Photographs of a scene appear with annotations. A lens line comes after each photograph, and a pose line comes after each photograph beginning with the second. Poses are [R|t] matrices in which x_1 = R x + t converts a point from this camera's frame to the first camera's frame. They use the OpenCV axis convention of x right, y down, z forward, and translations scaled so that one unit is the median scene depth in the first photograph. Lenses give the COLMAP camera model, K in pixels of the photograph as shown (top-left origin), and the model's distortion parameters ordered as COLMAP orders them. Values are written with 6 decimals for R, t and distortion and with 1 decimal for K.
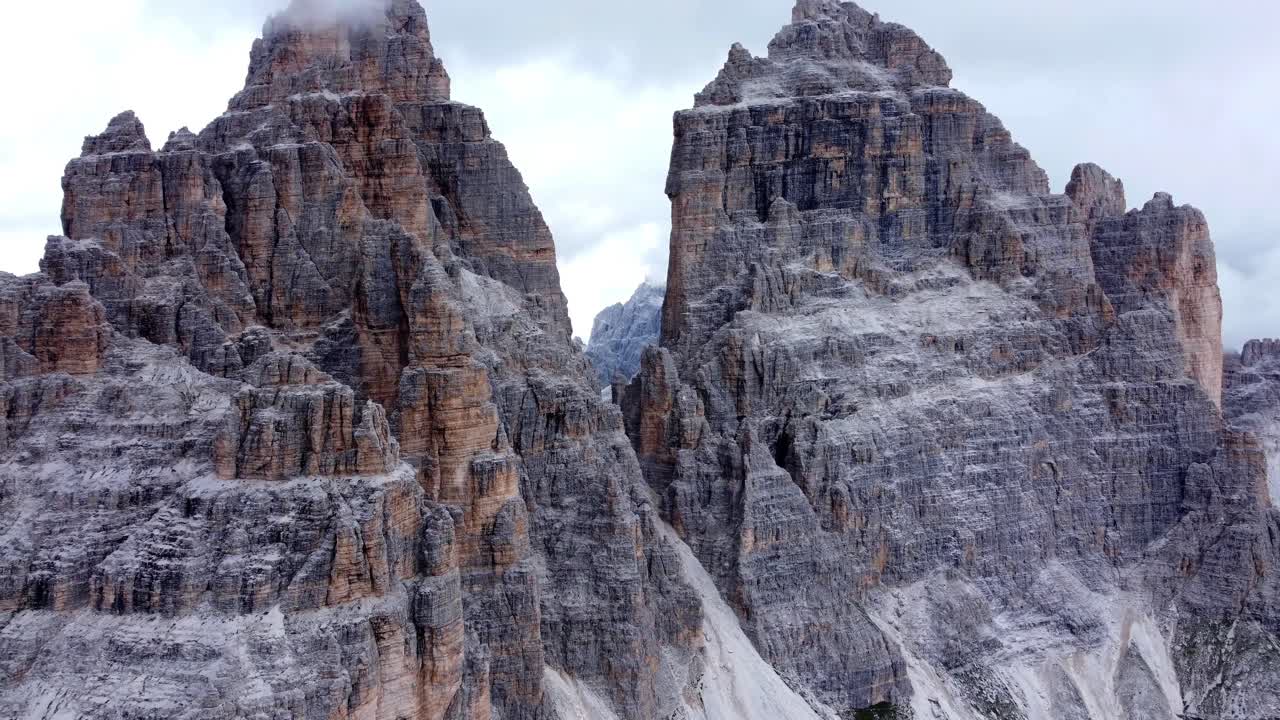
lens RADIAL K [[991.3, 0, 641.1], [0, 991.3, 357.5], [0, 0, 1]] dist [-0.004519, -0.010551]
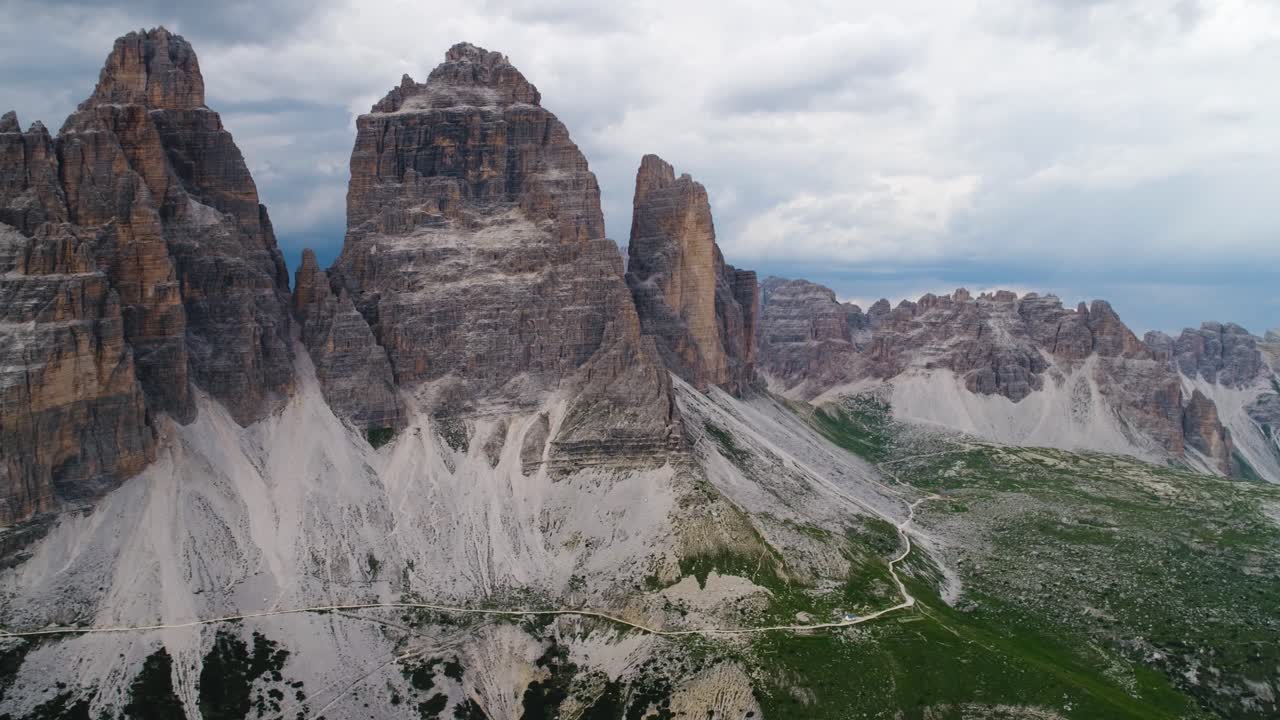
lens RADIAL K [[991.3, 0, 640.8], [0, 991.3, 363.6], [0, 0, 1]] dist [-0.004519, -0.010551]
pose [[0.999640, 0.025964, -0.006729, 0.648444], [-0.025870, 0.999573, 0.013576, 0.160522], [0.007079, -0.013397, 0.999885, -0.806257]]
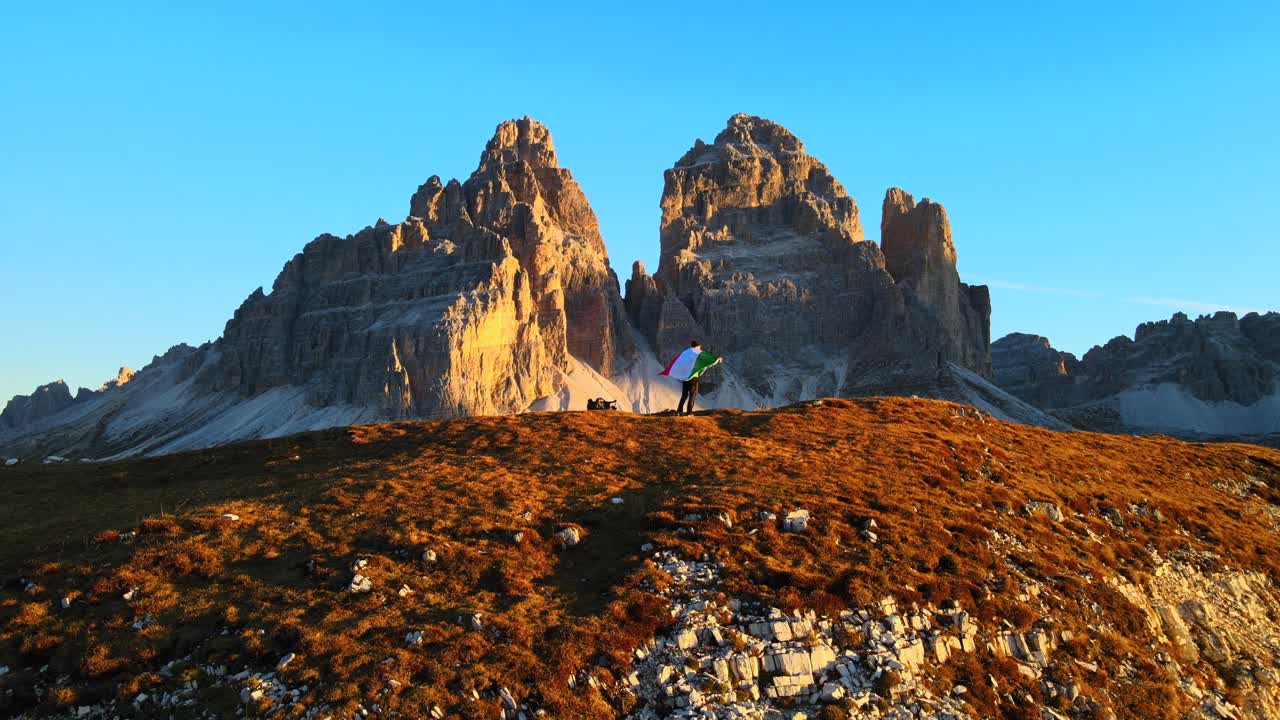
lens RADIAL K [[898.2, 0, 642.2], [0, 898.2, 356.7], [0, 0, 1]] dist [-0.007396, 0.012426]
pose [[0.975638, -0.023849, -0.218086, 0.495635], [-0.003346, 0.992340, -0.123489, 0.488809], [0.219361, 0.121210, 0.968085, -1.057176]]
